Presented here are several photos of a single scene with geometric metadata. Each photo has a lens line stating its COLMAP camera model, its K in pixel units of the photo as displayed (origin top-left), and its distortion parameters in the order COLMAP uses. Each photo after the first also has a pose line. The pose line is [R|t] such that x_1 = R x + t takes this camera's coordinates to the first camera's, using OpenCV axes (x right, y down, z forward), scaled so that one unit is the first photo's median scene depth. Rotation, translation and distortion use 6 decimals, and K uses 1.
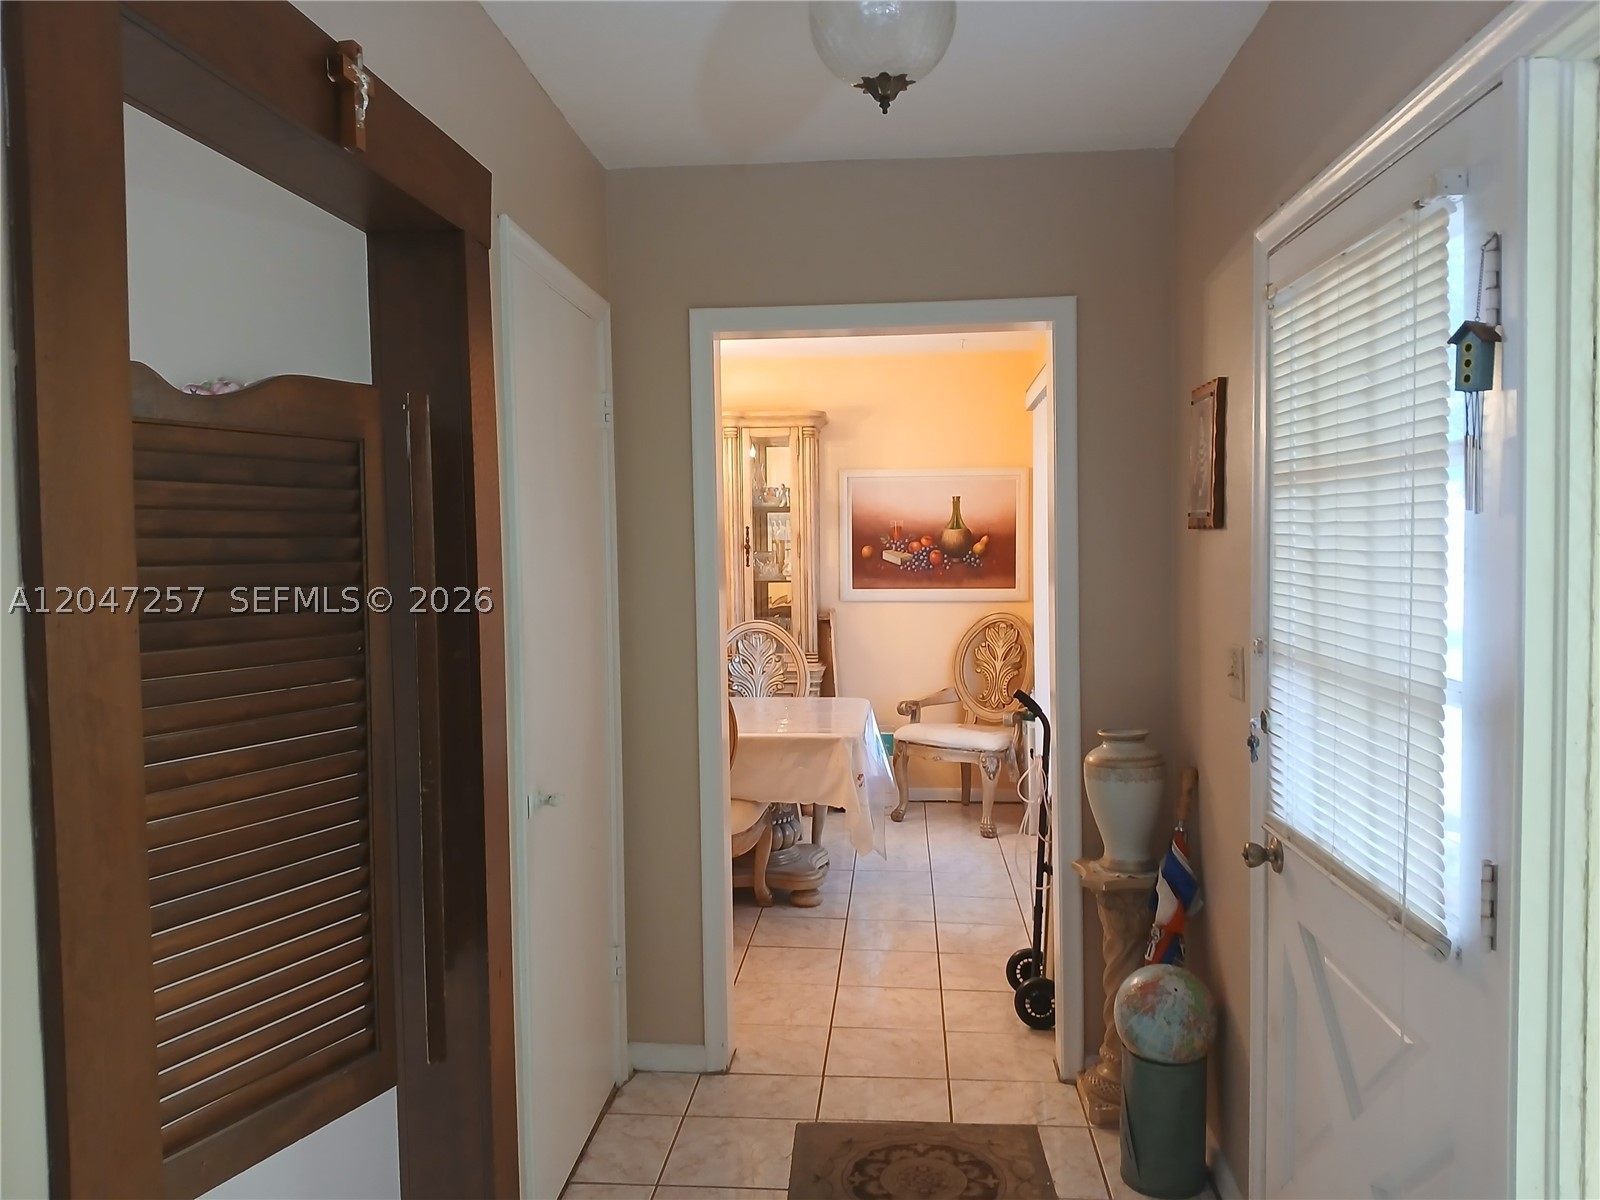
lens RADIAL K [[1228.5, 0, 800.0], [0, 1228.5, 600.0], [0, 0, 1]] dist [0.100293, -0.205710]
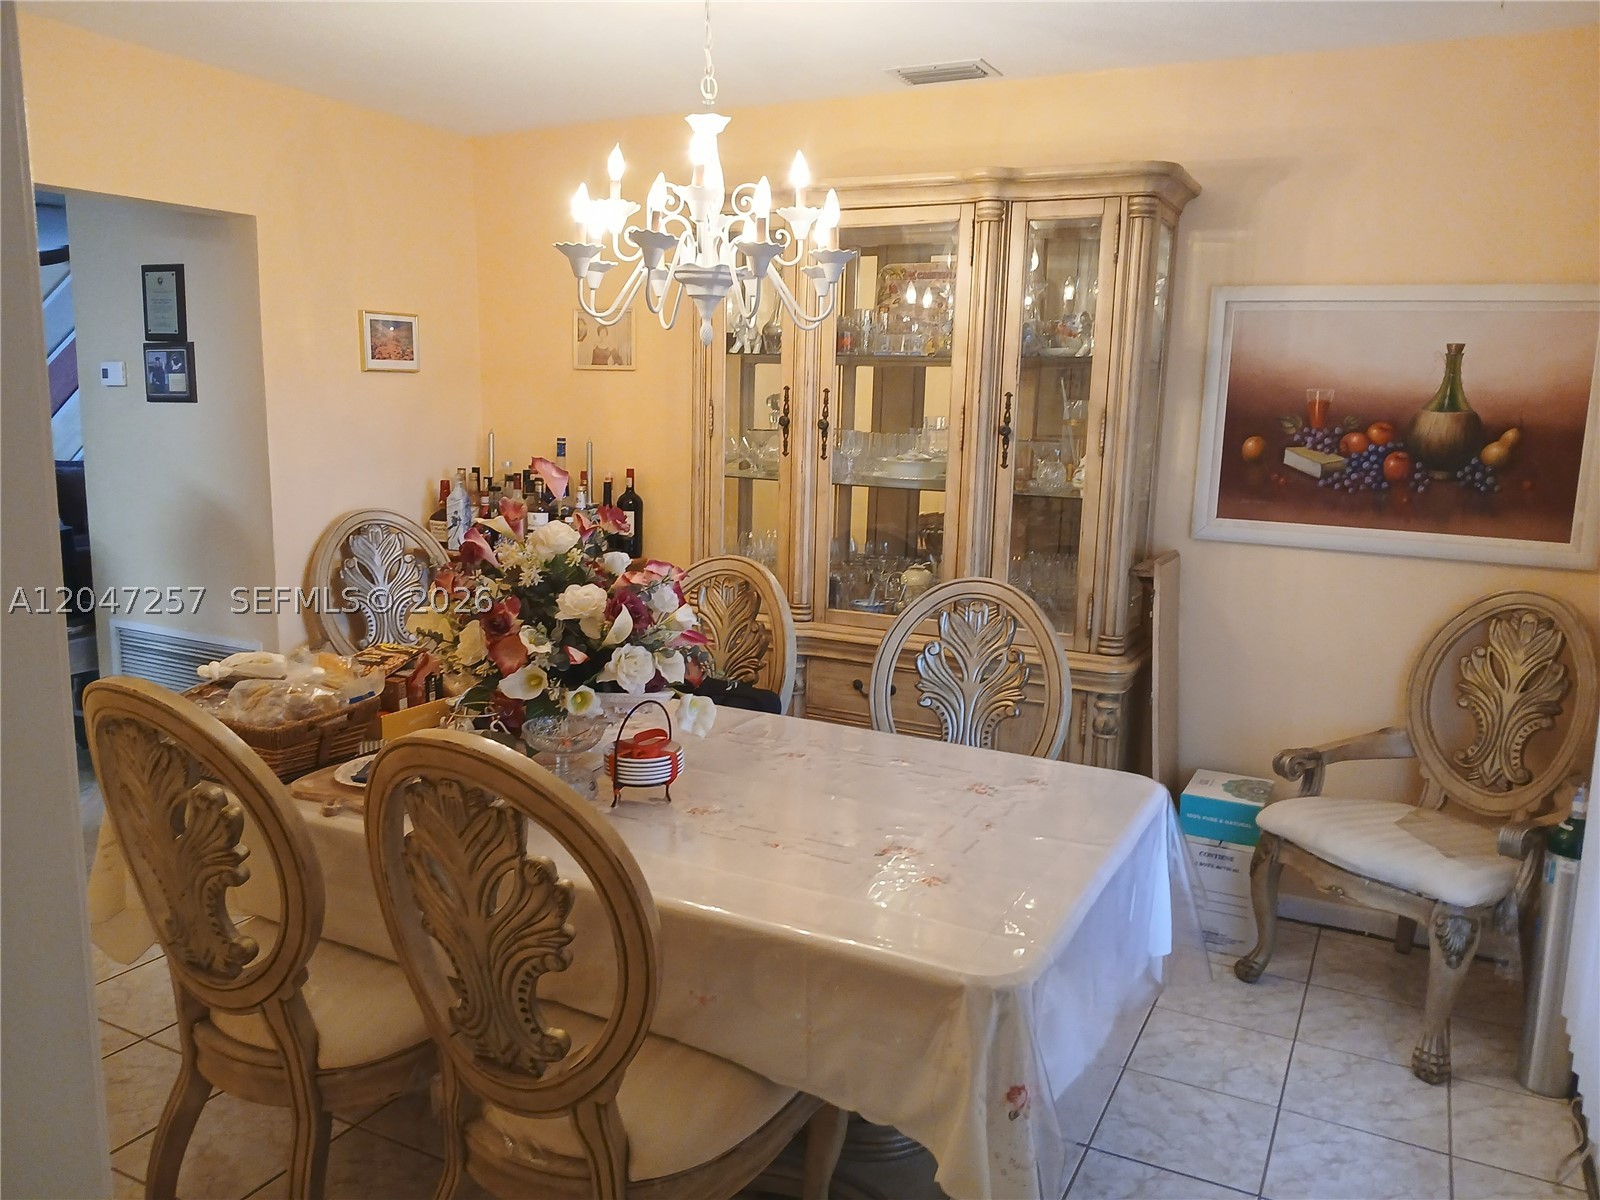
lens RADIAL K [[1228.5, 0, 800.0], [0, 1228.5, 600.0], [0, 0, 1]] dist [0.100293, -0.205710]
pose [[0.925572, 0.097330, -0.365846, 0.077109], [-0.053541, 0.990326, 0.128012, -0.033198], [0.374767, -0.098897, 0.921829, 0.445280]]
